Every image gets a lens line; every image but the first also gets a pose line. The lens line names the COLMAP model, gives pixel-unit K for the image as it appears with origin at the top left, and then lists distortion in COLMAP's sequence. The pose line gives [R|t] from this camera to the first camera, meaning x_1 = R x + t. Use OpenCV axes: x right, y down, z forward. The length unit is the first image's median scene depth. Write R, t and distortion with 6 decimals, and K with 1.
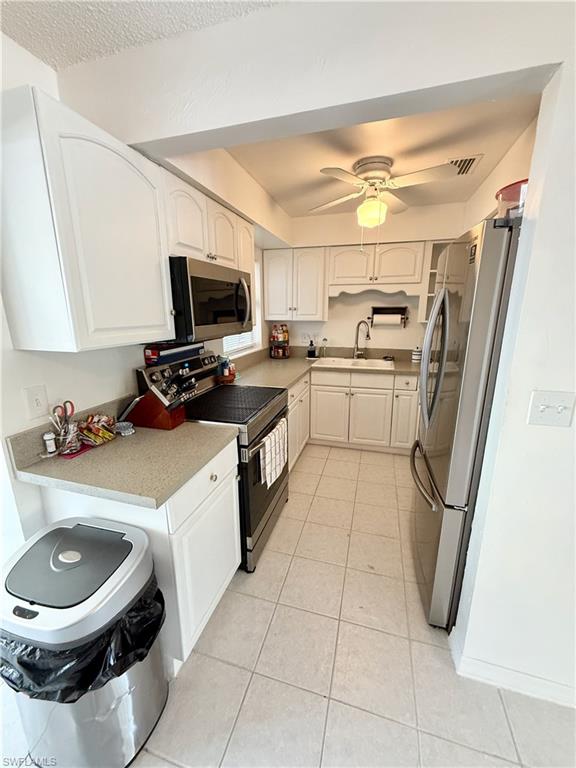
lens RADIAL K [[306.8, 0, 287.5], [0, 306.8, 383.2], [0, 0, 1]] dist [0.001792, 0.000766]
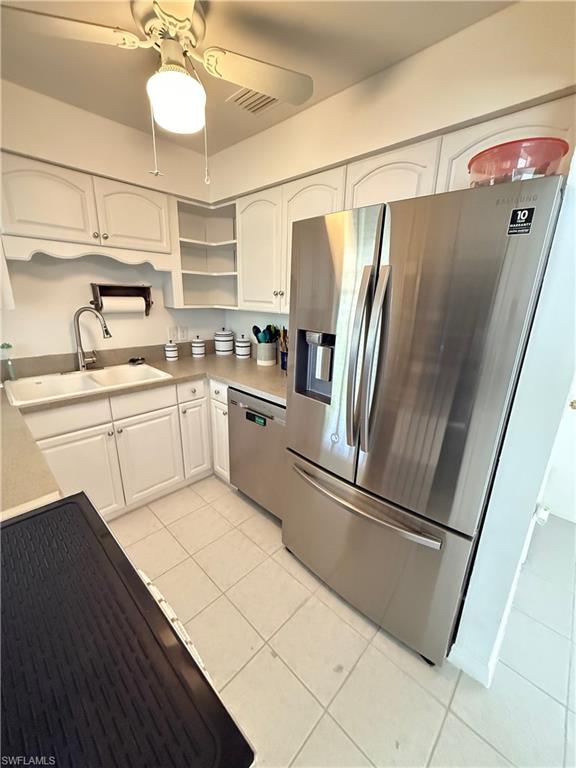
lens RADIAL K [[306.8, 0, 286.3], [0, 306.8, 382.9], [0, 0, 1]] dist [0.001792, 0.000766]
pose [[0.455427, -0.234899, 0.858725, -0.172435], [0.181353, 0.968817, 0.168833, -0.126084], [-0.871606, 0.078842, 0.483825, 0.531028]]
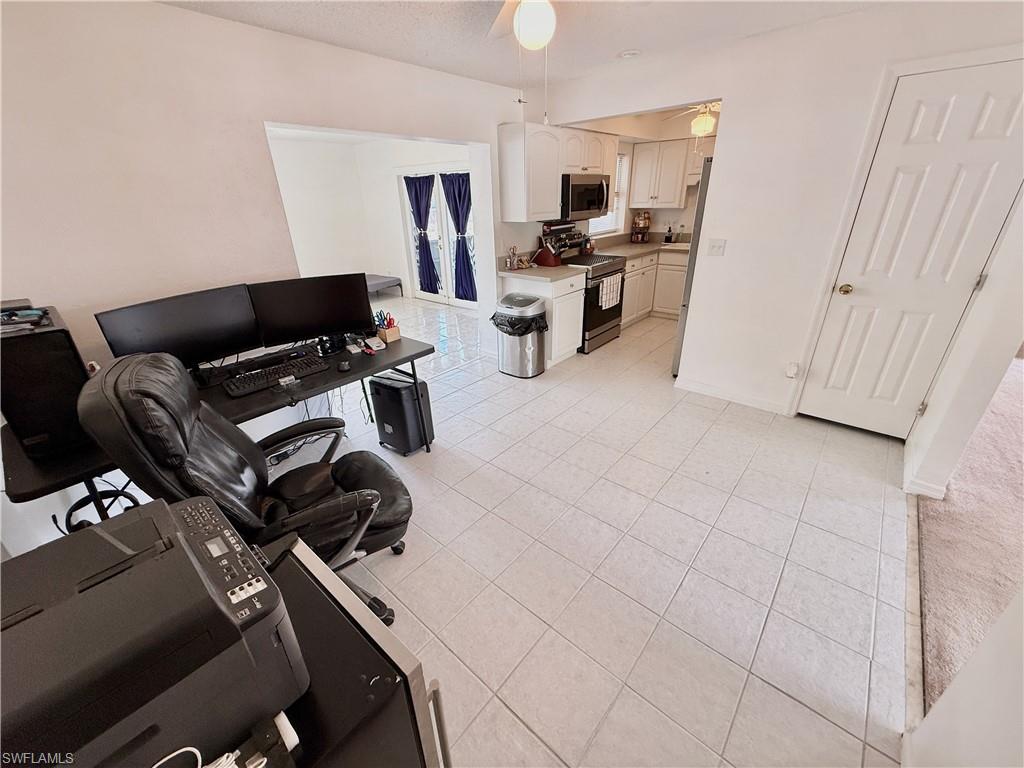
lens RADIAL K [[409.0, 0, 514.1], [0, 409.0, 381.3], [0, 0, 1]] dist [0.001792, 0.000766]
pose [[0.914266, 0.151731, -0.375627, 0.315455], [-0.074540, 0.974387, 0.212166, 0.209986], [0.398198, -0.165977, 0.902159, -1.036491]]
